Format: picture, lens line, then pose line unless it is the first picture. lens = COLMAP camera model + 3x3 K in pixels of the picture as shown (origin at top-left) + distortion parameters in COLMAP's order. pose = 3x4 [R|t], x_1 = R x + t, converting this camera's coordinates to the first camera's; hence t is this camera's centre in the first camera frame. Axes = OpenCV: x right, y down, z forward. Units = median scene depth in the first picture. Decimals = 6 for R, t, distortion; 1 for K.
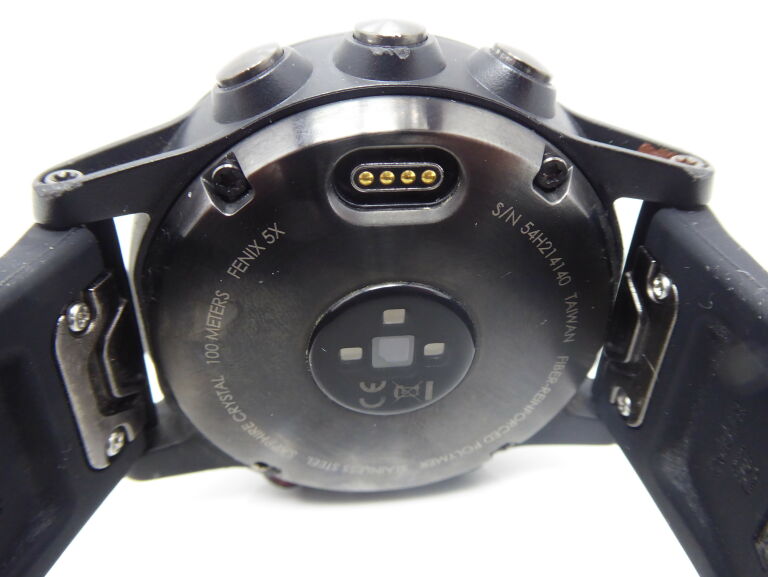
lens RADIAL K [[689.3, 0, 384.0], [0, 689.3, 288.5], [0, 0, 1]] dist [0.054031, -0.000009]
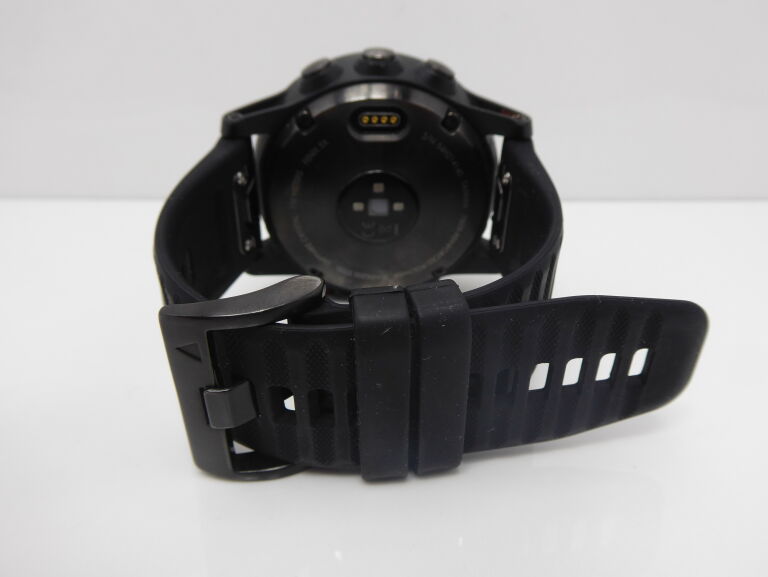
lens RADIAL K [[636.5, 0, 384.0], [0, 636.5, 288.5], [0, 0, 1]] dist [0.007041, 0.001586]
pose [[0.998259, 0.036814, -0.046081, 0.141430], [-0.034975, 0.998583, 0.040107, 0.287111], [0.047492, -0.038426, 0.998132, -1.029511]]
